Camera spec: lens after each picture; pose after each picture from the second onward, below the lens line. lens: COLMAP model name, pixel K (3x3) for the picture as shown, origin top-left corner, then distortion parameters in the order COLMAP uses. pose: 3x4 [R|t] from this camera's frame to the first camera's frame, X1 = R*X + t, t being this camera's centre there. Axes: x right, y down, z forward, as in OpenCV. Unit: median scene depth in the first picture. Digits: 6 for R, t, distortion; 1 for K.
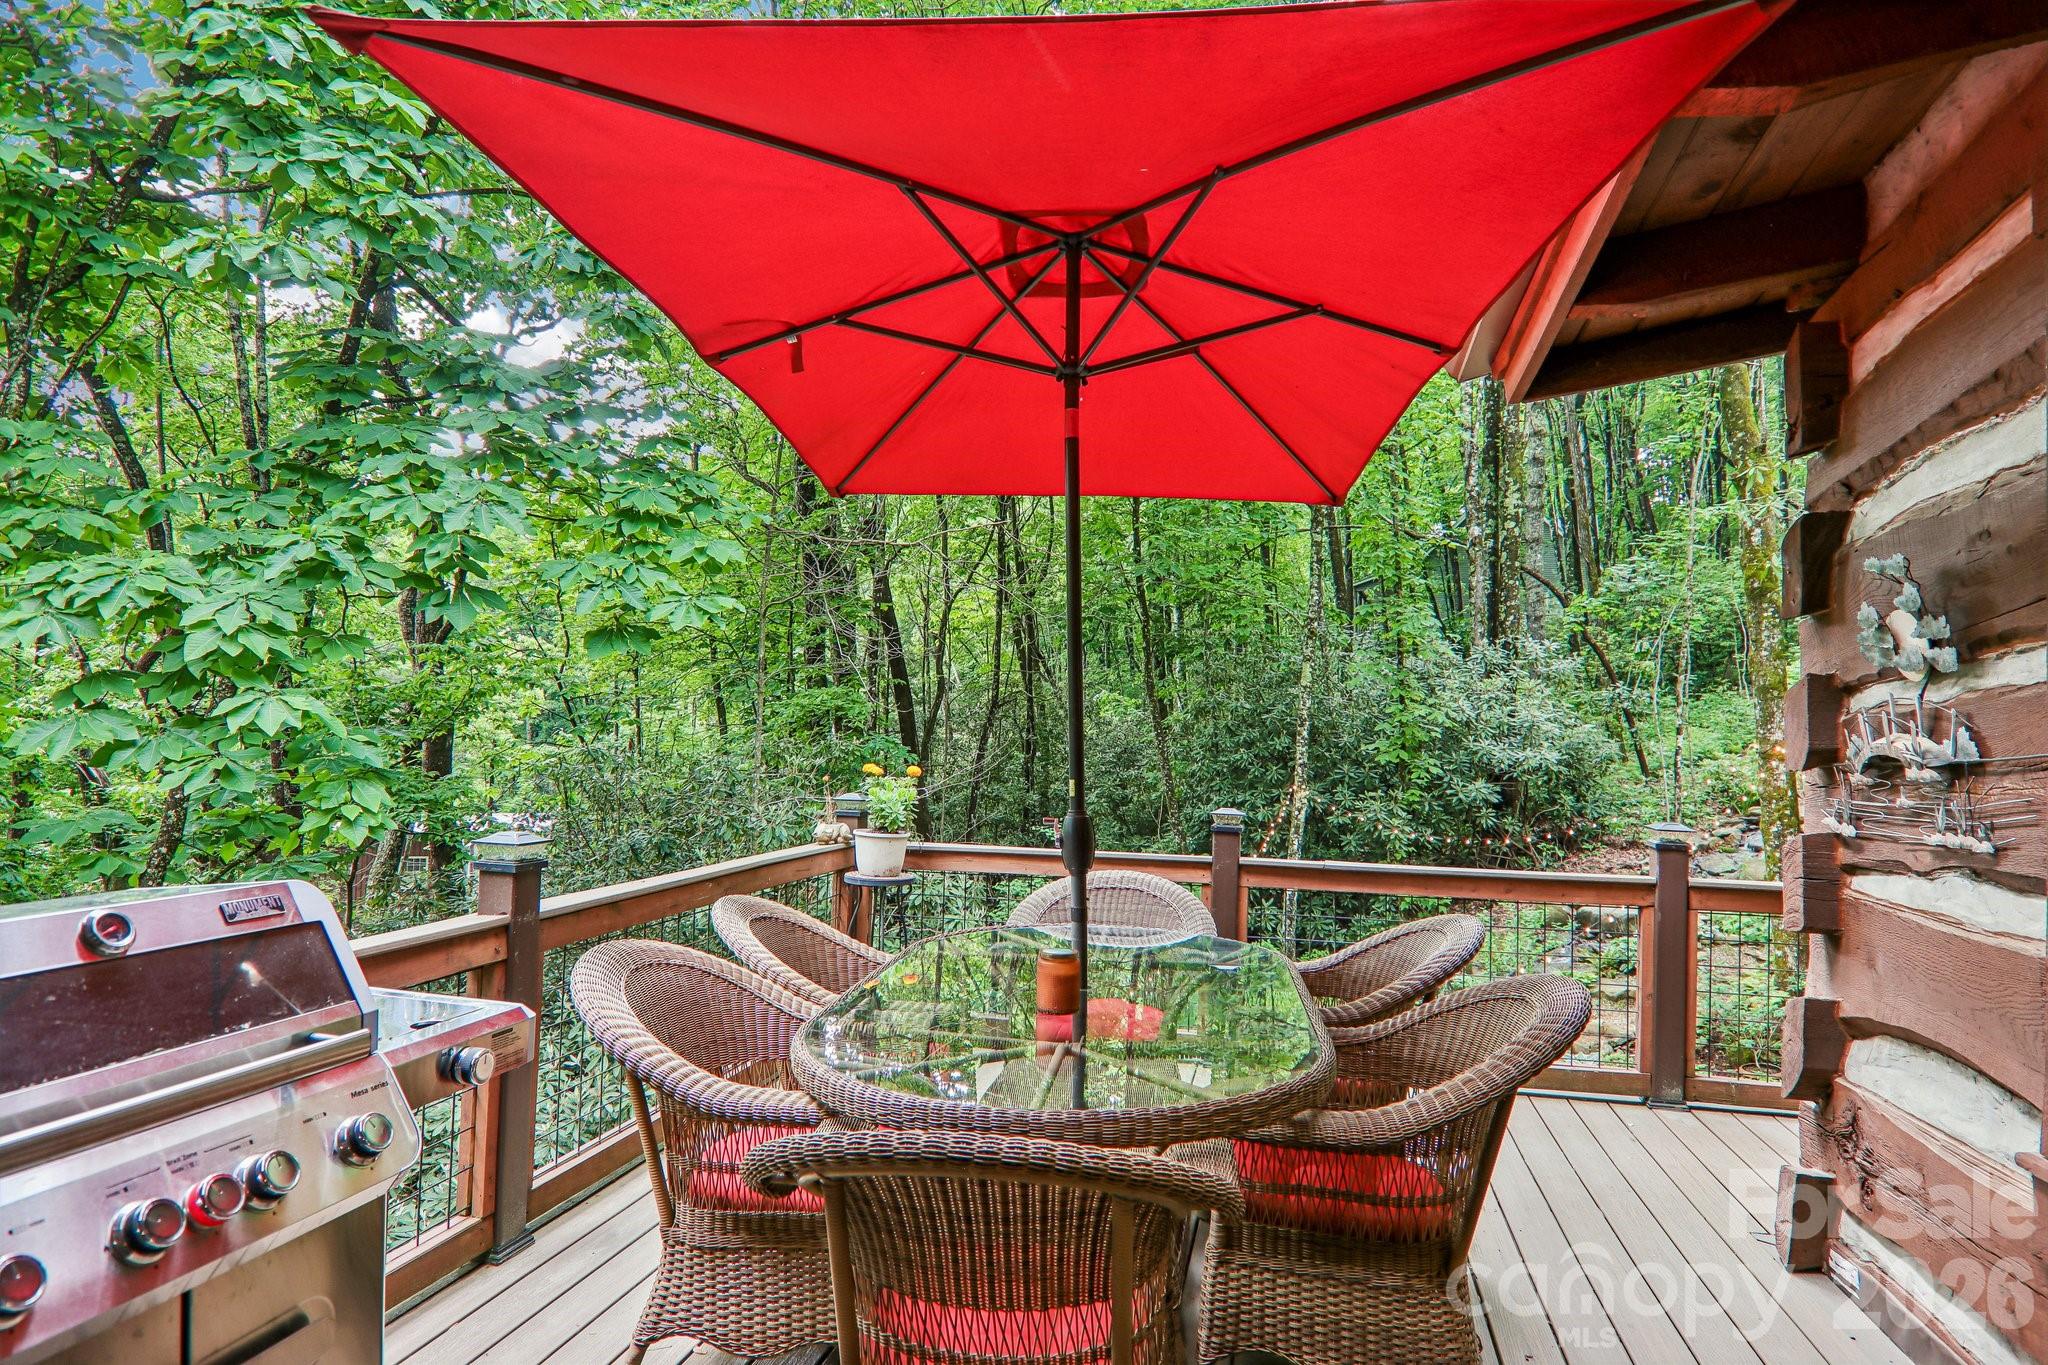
lens RADIAL K [[1138.1, 0, 1025.0], [0, 1138.1, 704.6], [0, 0, 1]] dist [0.005084, -0.013586]
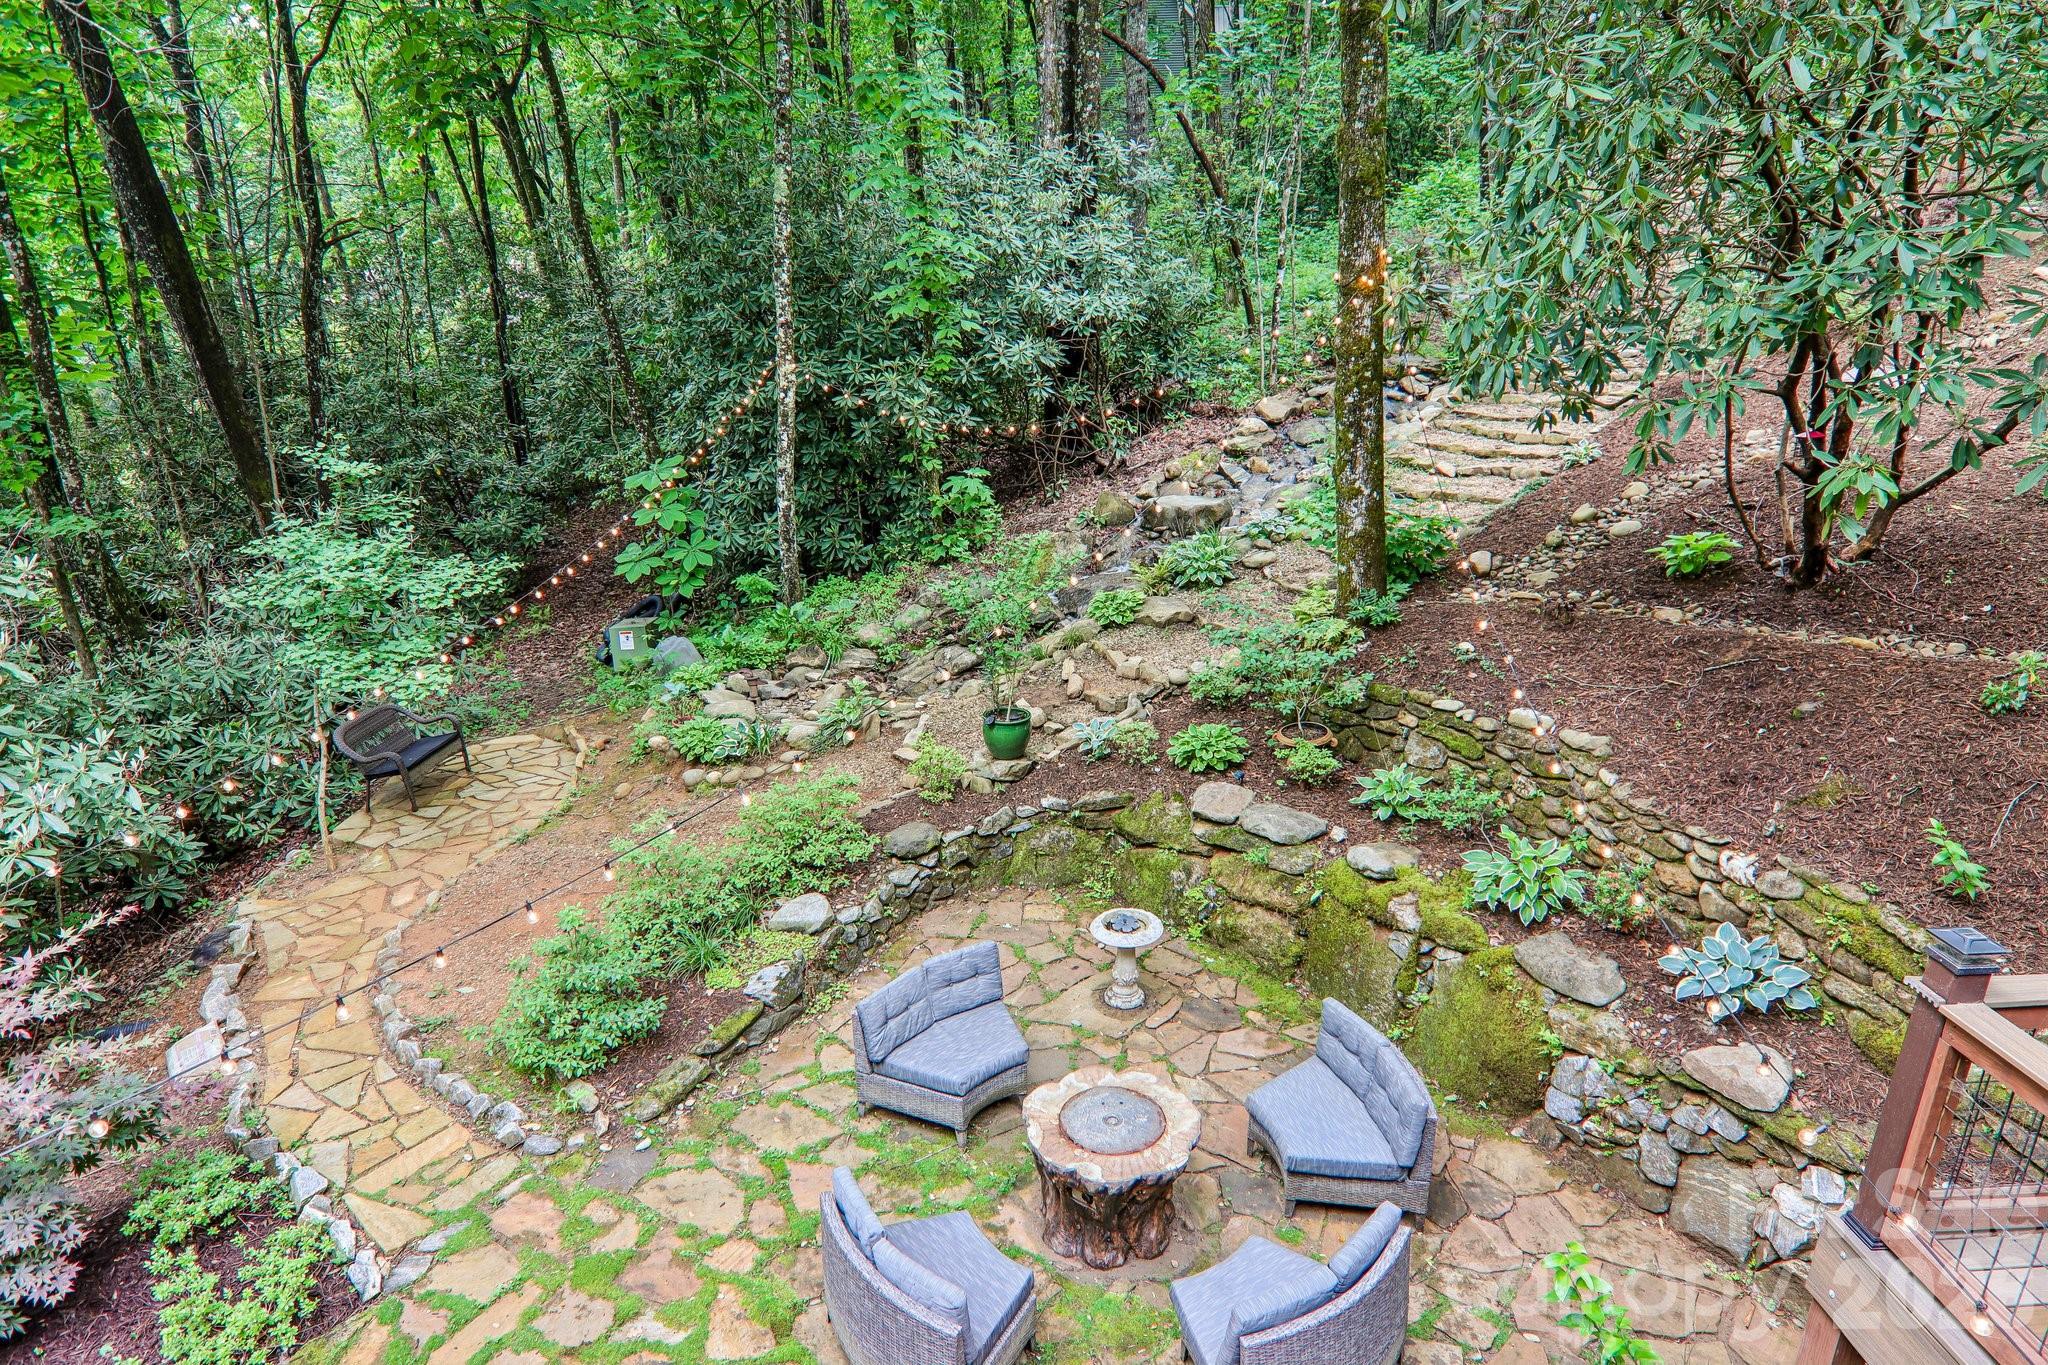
lens RADIAL K [[1189.3, 0, 1023.5], [0, 1189.3, 705.4], [0, 0, 1]] dist [-0.002406, -0.003026]
pose [[0.958838, -0.117237, 0.258621, 0.162783], [0.017808, 0.933823, 0.357291, 0.012449], [-0.283394, -0.337979, 0.897473, 0.214153]]
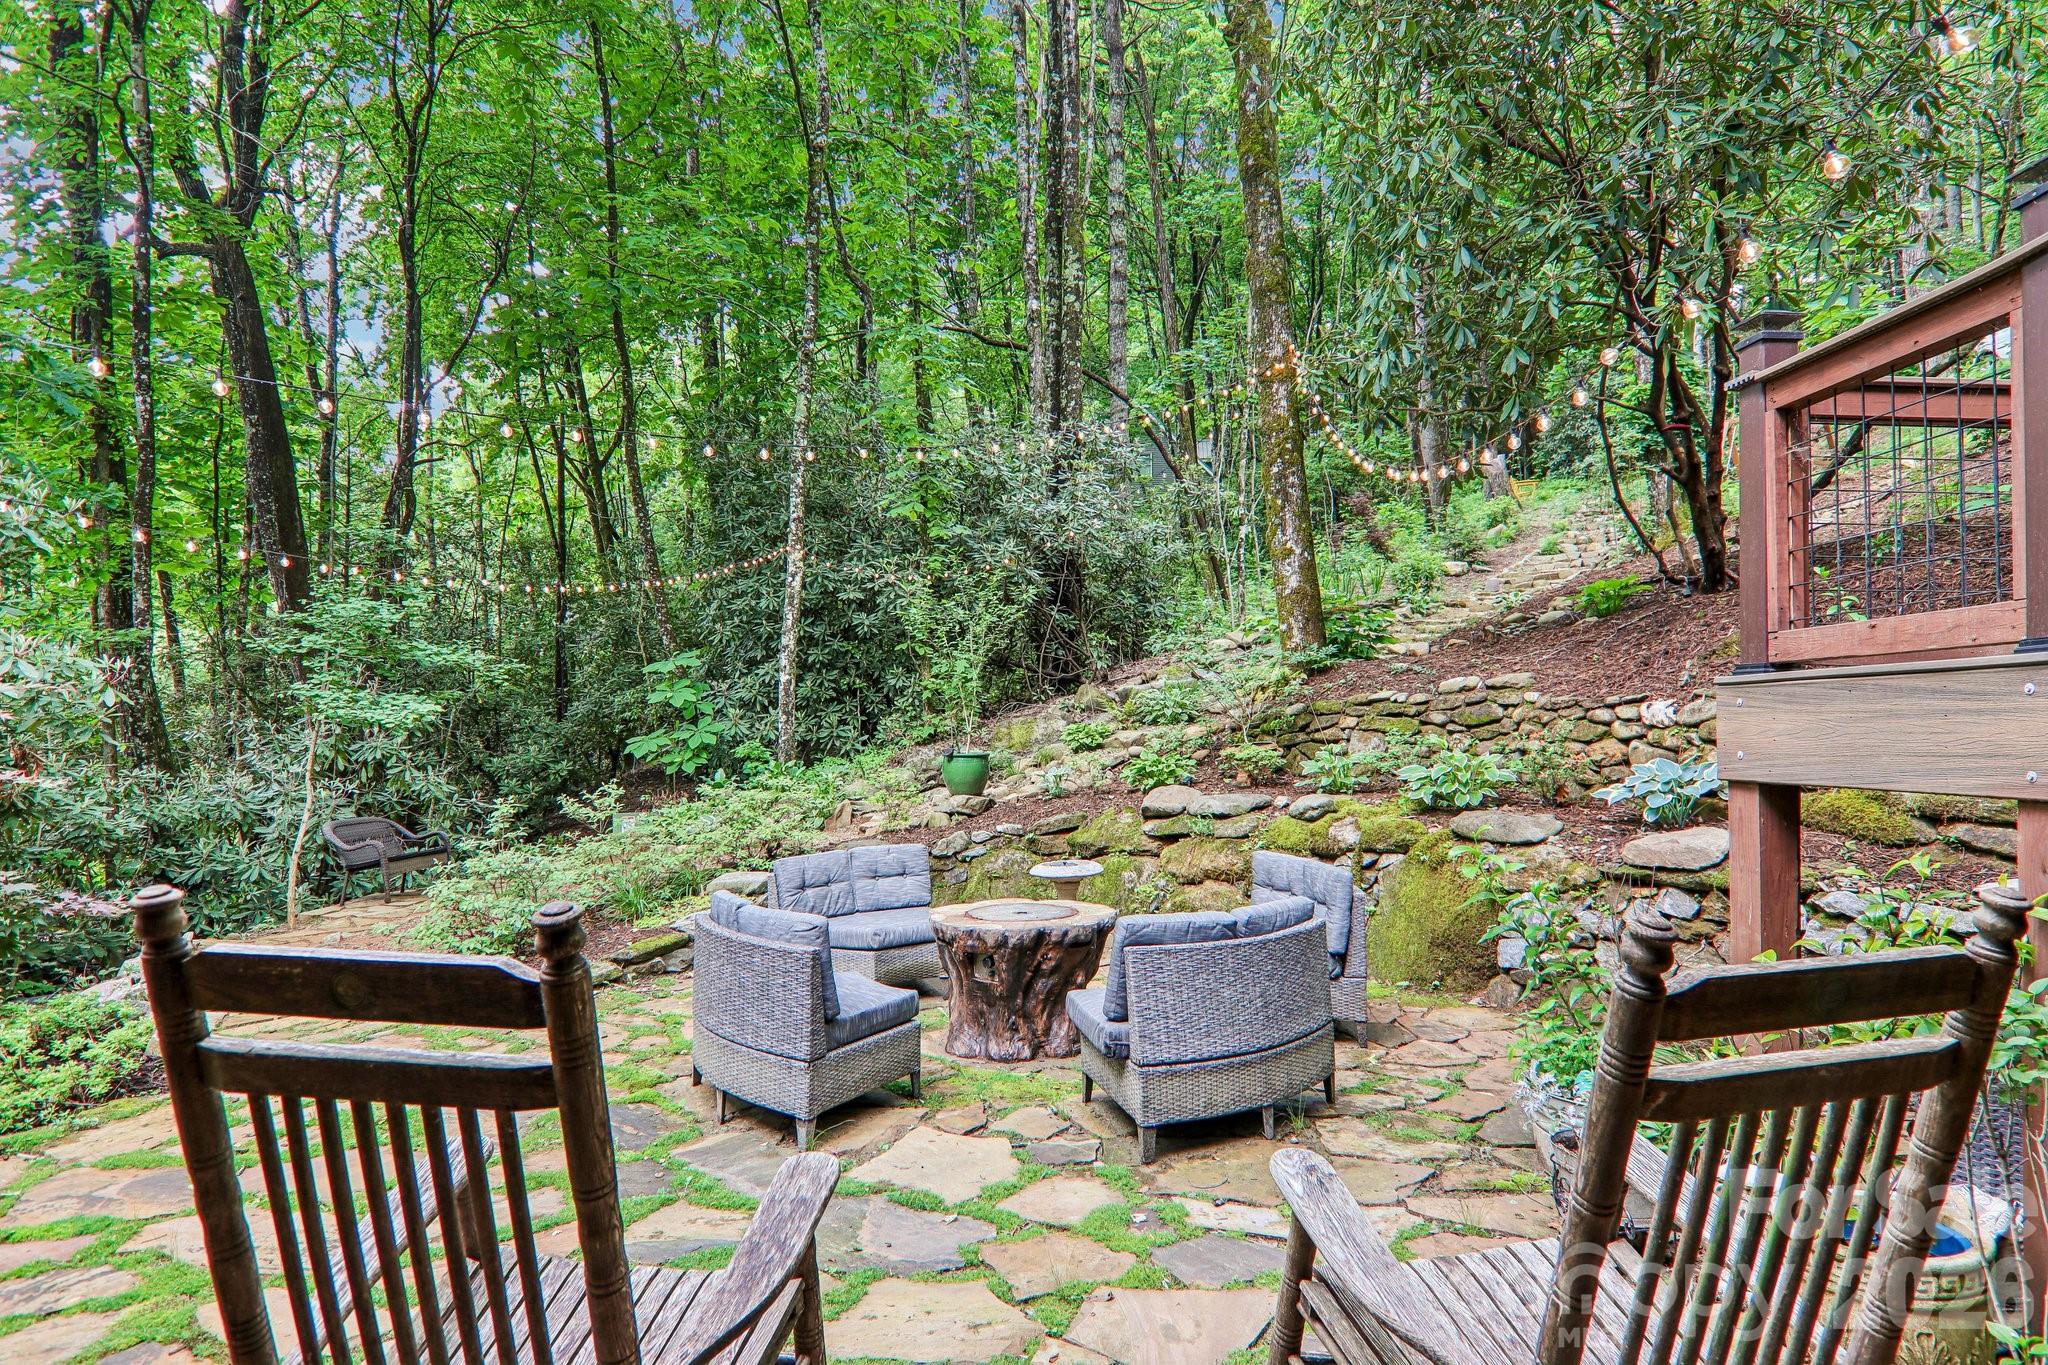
lens RADIAL K [[1138.1, 0, 1025.0], [0, 1138.1, 704.6], [0, 0, 1]] dist [0.005084, -0.013586]
pose [[0.964911, -0.021686, 0.261681, 0.180998], [0.018353, 0.999716, 0.015177, 0.168883], [-0.261935, -0.009842, 0.965035, 0.179135]]
